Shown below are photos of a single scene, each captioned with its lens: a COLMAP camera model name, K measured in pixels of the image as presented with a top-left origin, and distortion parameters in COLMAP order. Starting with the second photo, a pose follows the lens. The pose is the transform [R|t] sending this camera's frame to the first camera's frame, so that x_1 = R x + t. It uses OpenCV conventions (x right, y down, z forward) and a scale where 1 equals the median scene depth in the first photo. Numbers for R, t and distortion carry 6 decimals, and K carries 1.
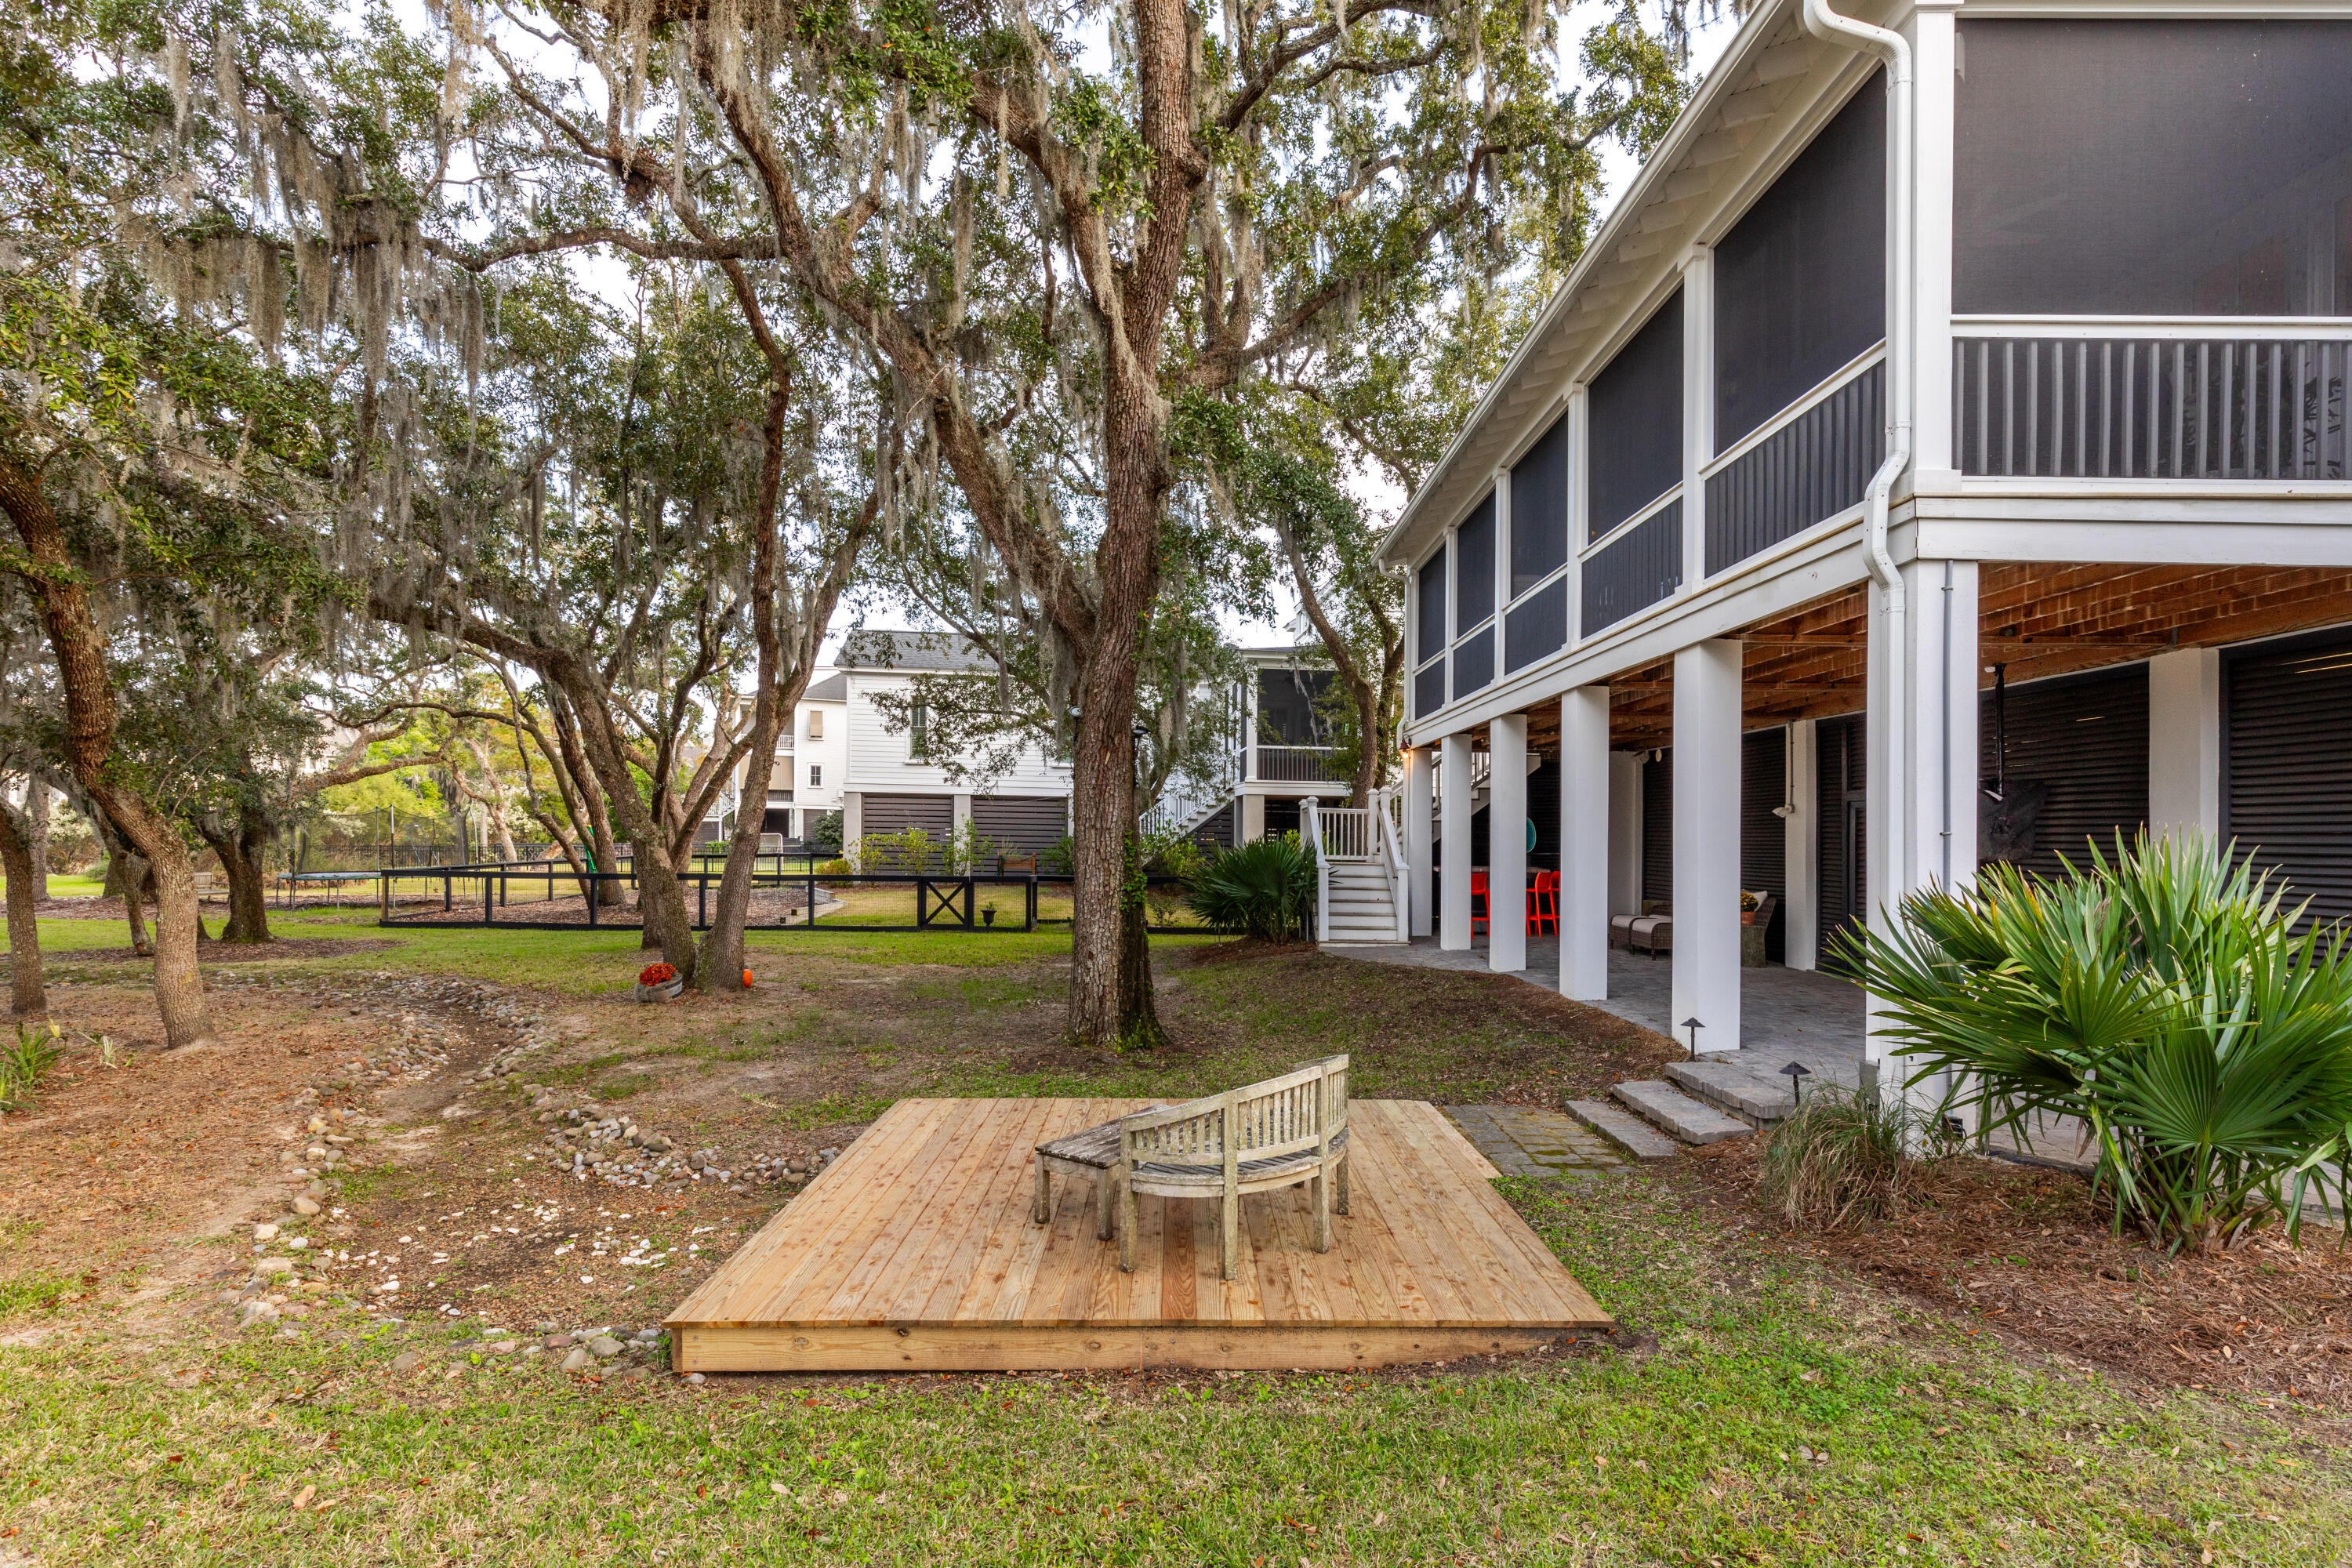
lens RADIAL K [[1080.3, 0, 1217.0], [0, 1080.3, 836.8], [0, 0, 1]] dist [0.007449, -0.000353]
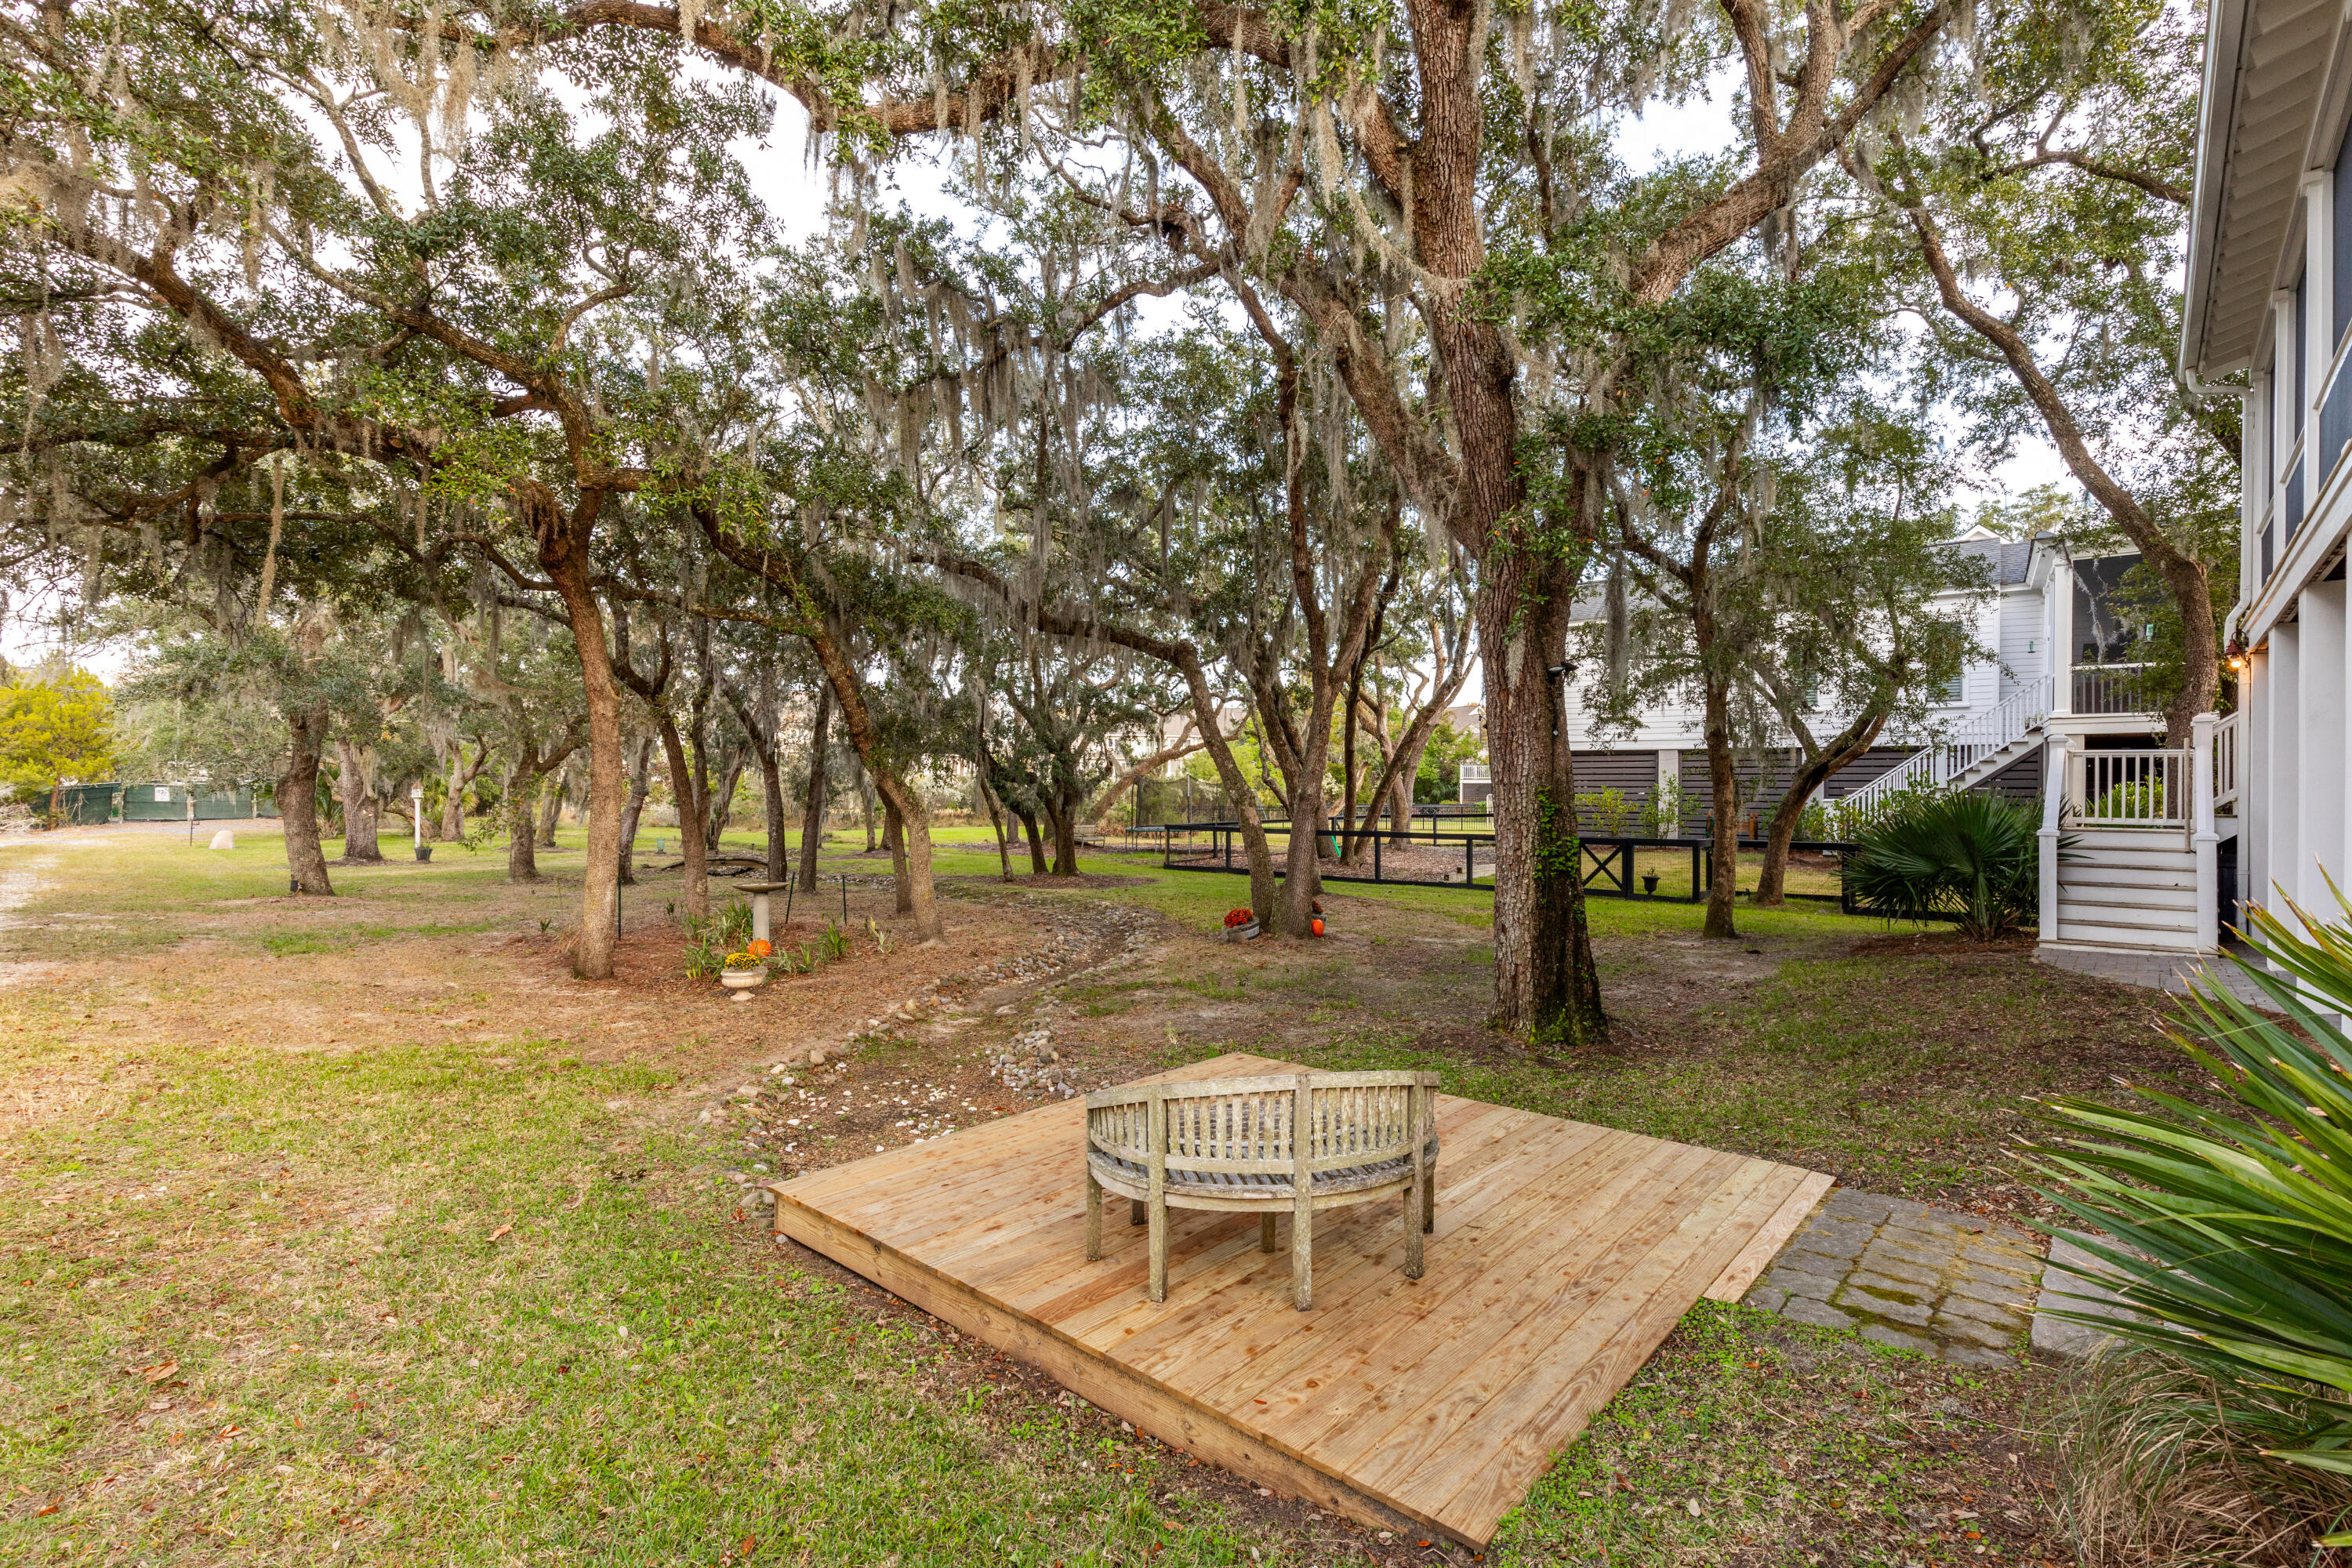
lens RADIAL K [[1080.3, 0, 1184.3], [0, 1080.3, 795.9], [0, 0, 1]] dist [0.007449, -0.000353]
pose [[0.733650, -0.006403, -0.679497, 0.452368], [0.005205, 0.999979, -0.003803, 0.006962], [0.679508, -0.000747, 0.733668, 0.278917]]
